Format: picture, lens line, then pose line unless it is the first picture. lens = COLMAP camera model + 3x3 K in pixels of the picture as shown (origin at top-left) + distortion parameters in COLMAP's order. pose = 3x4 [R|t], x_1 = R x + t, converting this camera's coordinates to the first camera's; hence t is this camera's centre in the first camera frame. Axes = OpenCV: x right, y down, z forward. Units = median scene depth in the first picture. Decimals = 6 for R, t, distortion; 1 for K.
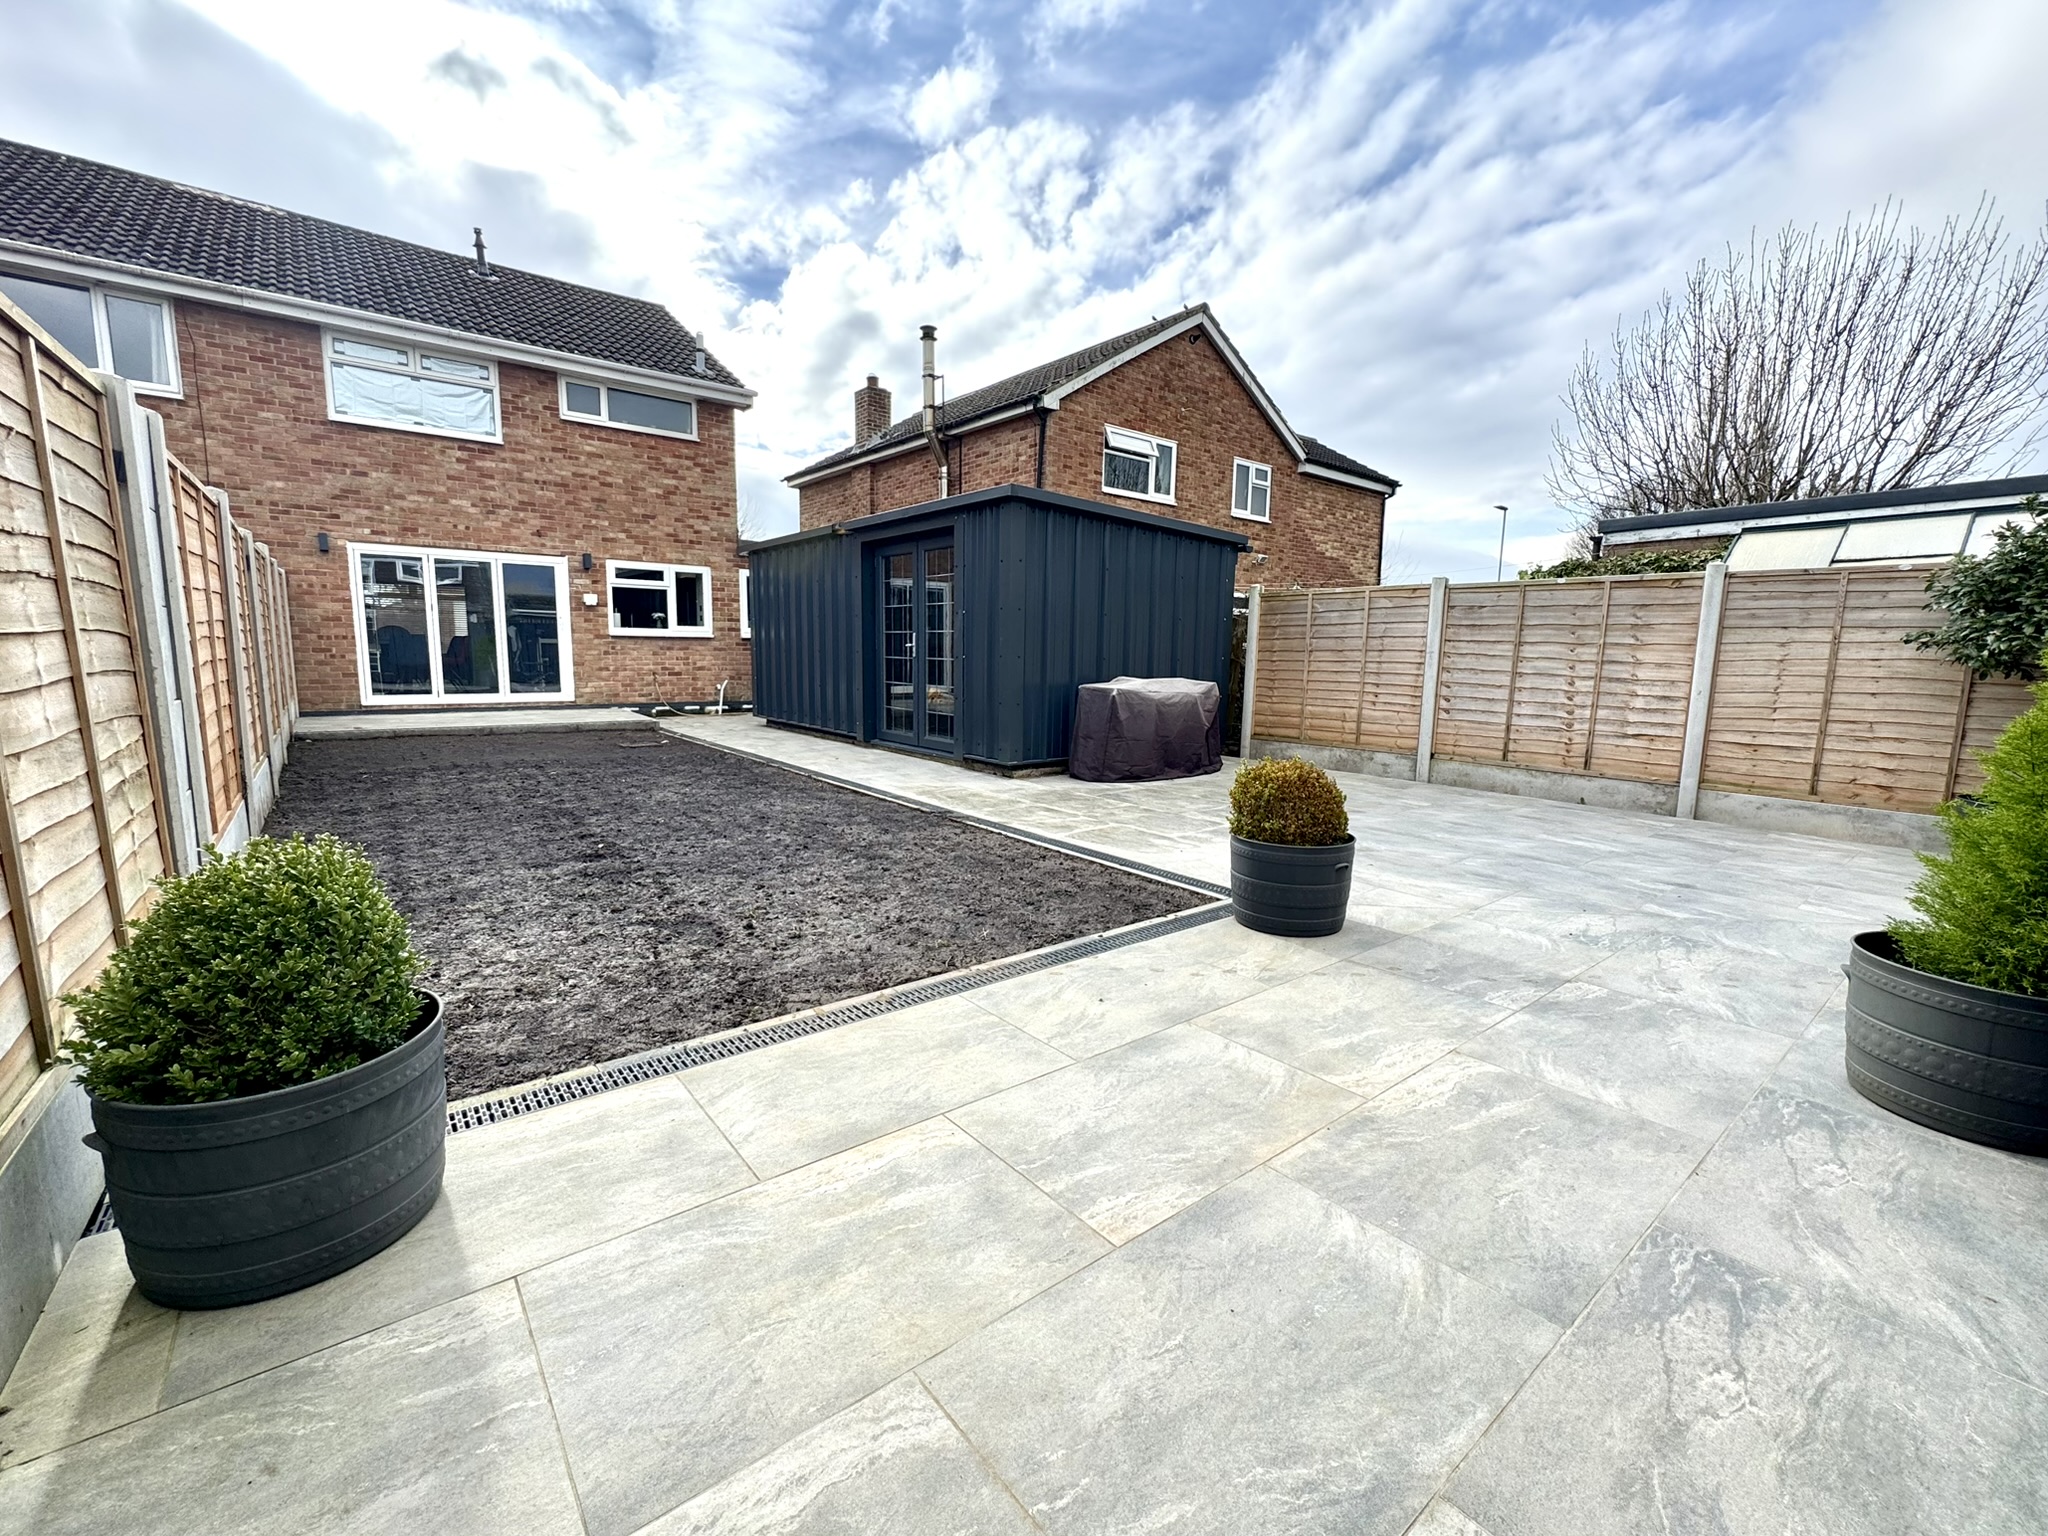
lens RADIAL K [[838.0, 0, 1060.1], [0, 838.0, 749.9], [0, 0, 1]] dist [-0.002142, -0.000274]
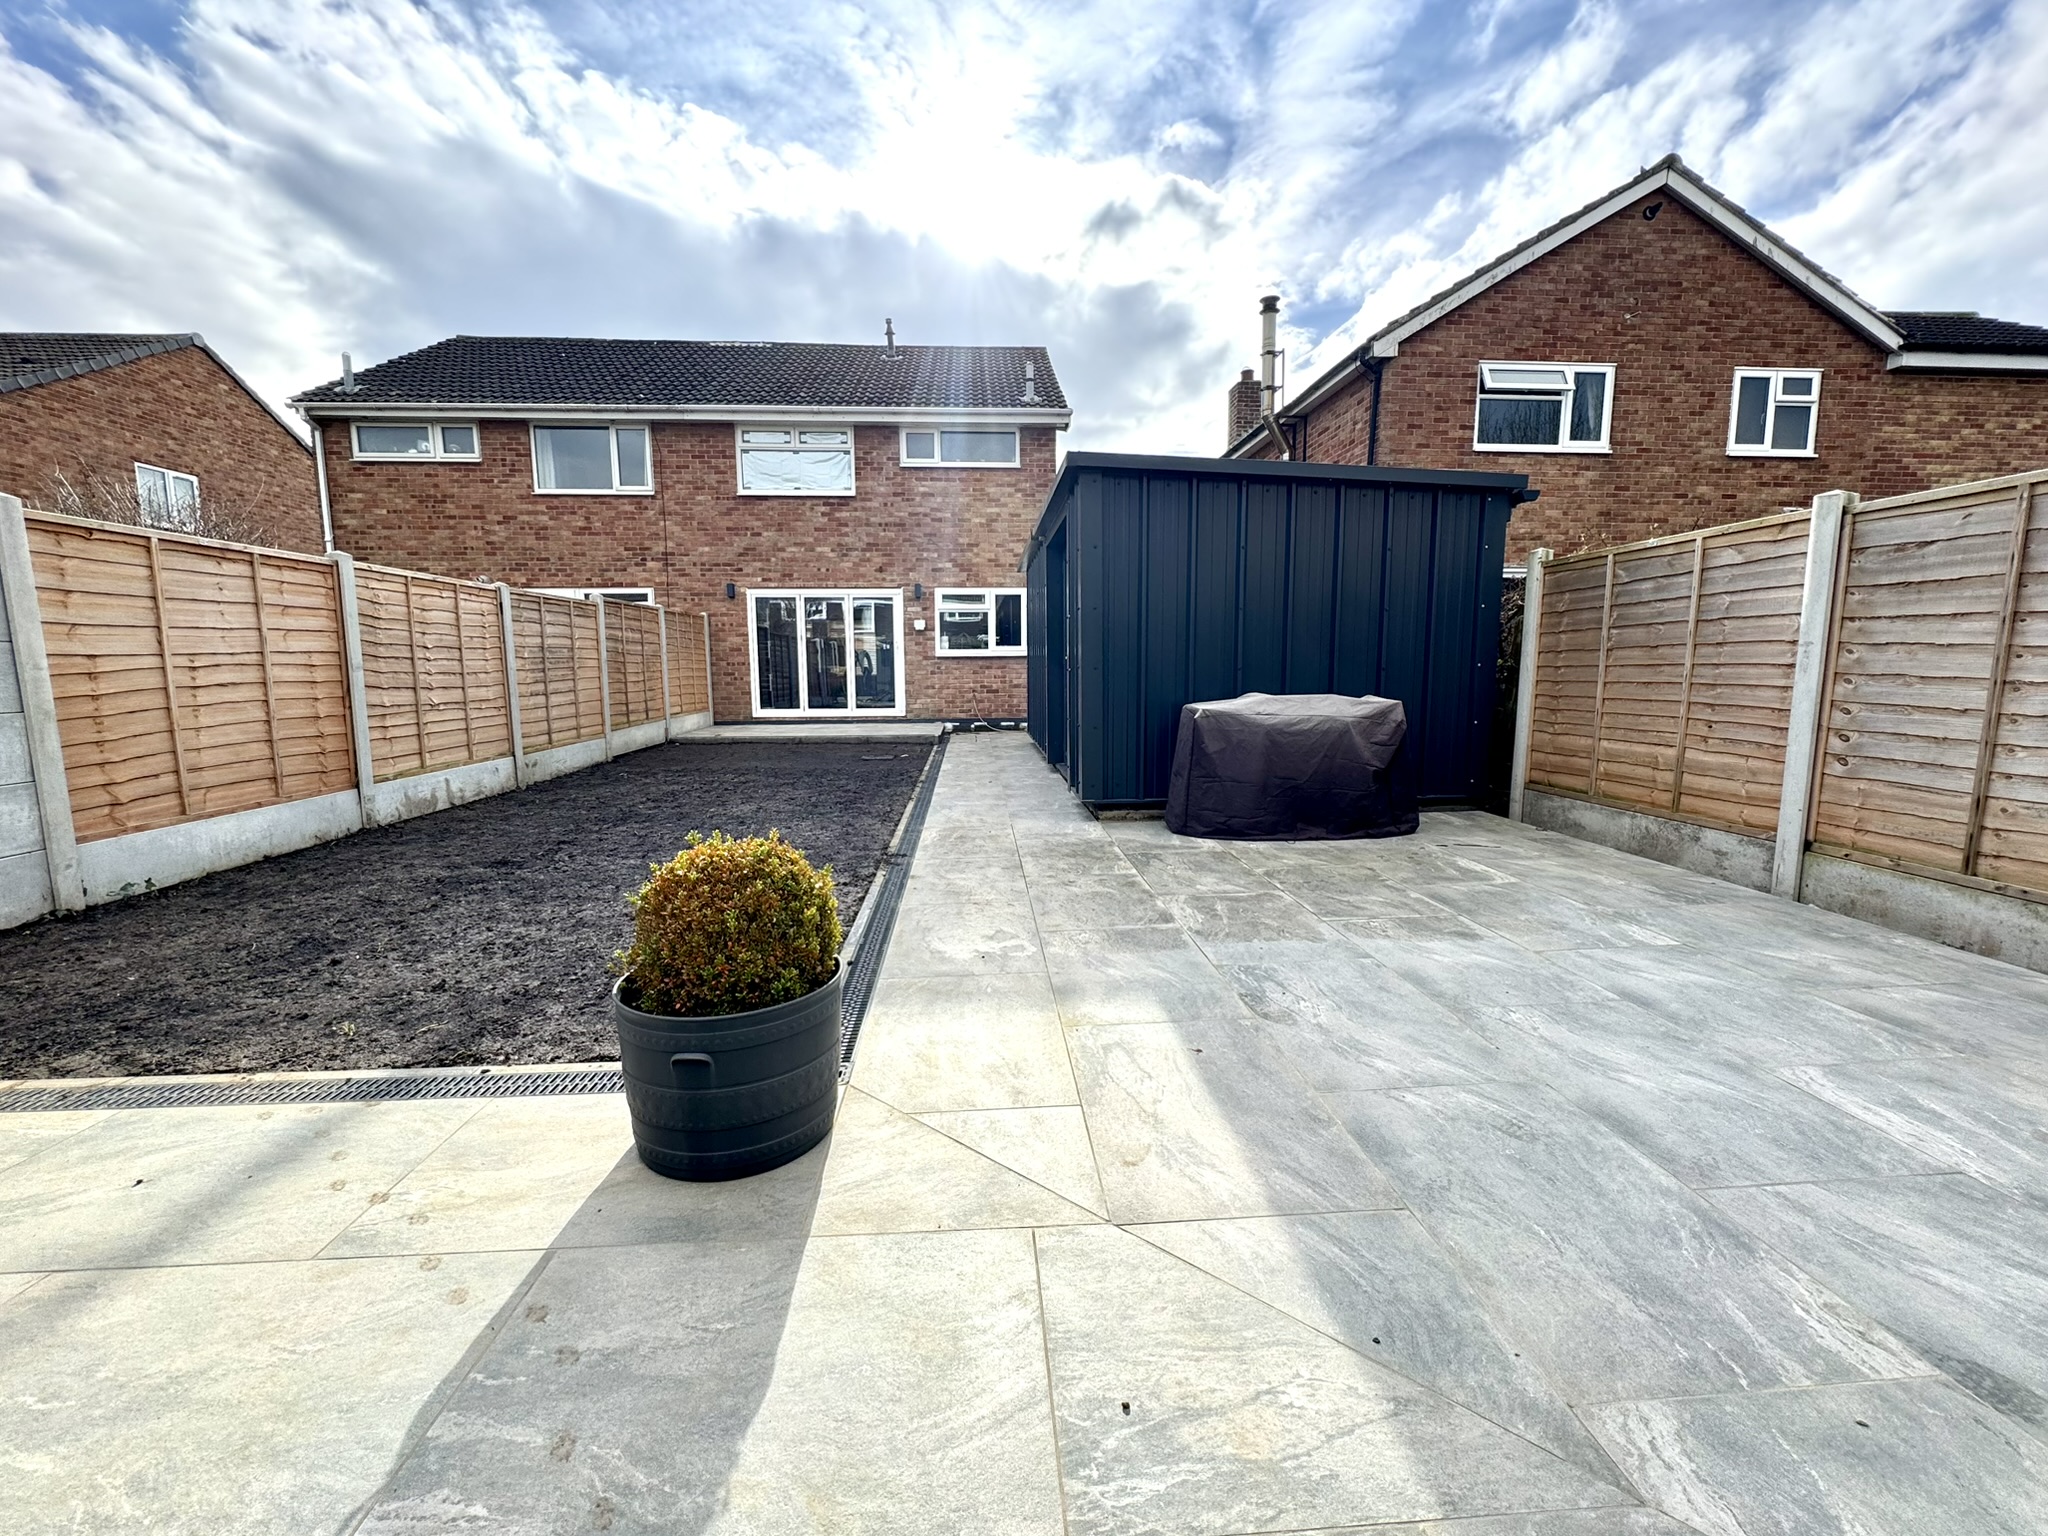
lens RADIAL K [[838.0, 0, 1060.1], [0, 838.0, 749.9], [0, 0, 1]] dist [-0.002142, -0.000274]
pose [[0.813014, 0.036557, -0.581095, 0.261695], [-0.048628, 0.998803, -0.005201, -0.018864], [0.580210, 0.032485, 0.813819, 0.227138]]
